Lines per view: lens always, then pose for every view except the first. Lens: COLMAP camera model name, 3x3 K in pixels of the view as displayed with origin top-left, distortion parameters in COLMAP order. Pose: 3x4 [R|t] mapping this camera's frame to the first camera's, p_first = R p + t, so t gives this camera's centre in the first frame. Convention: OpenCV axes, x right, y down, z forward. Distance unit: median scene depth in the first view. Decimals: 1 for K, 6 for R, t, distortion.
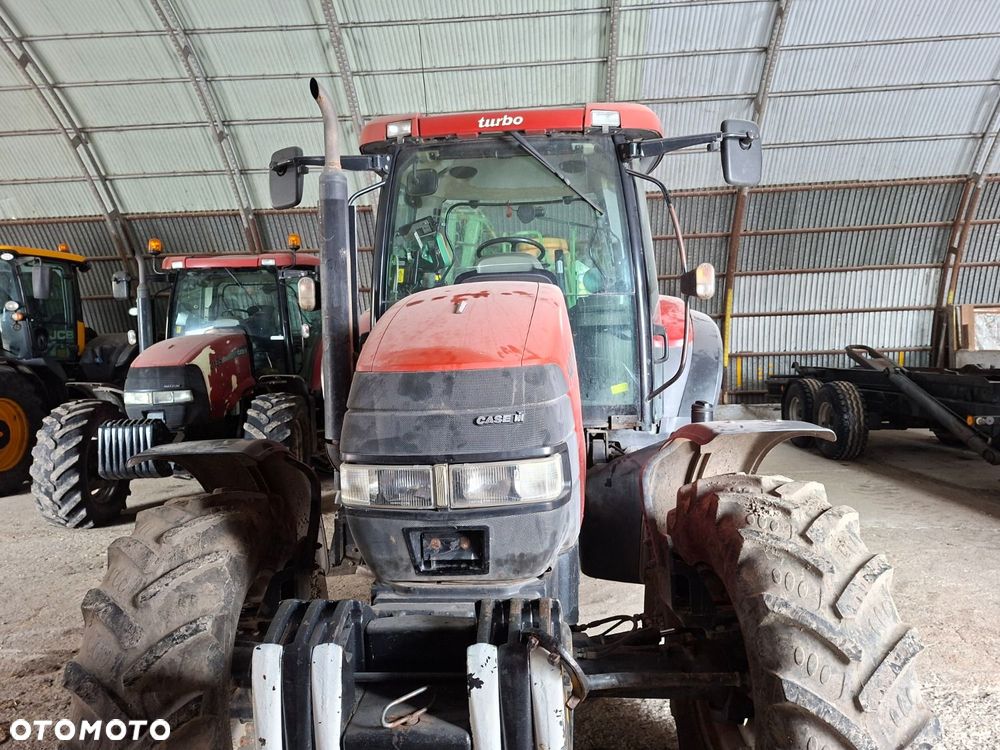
lens RADIAL K [[694.6, 0, 505.5], [0, 694.6, 377.7], [0, 0, 1]] dist [0.066290, -0.066128]
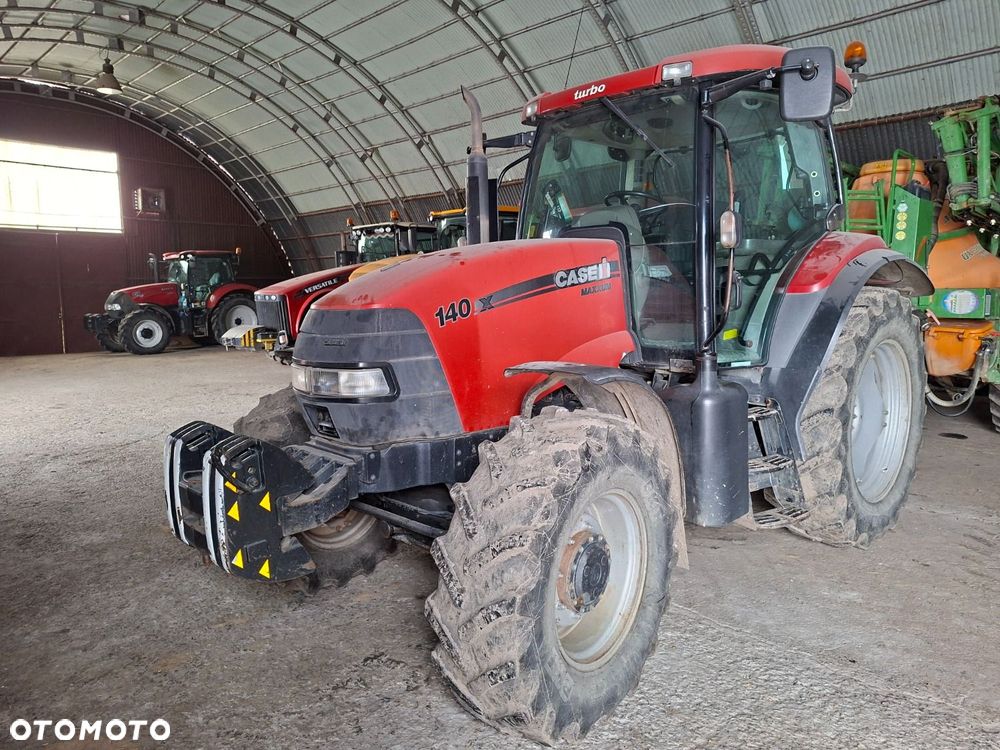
lens RADIAL K [[694.6, 0, 506.5], [0, 694.6, 368.9], [0, 0, 1]] dist [0.066290, -0.066128]
pose [[0.753350, 0.094542, -0.650788, 0.625202], [-0.038938, 0.994288, 0.099369, -0.024349], [0.656466, -0.049520, 0.752729, 0.029691]]
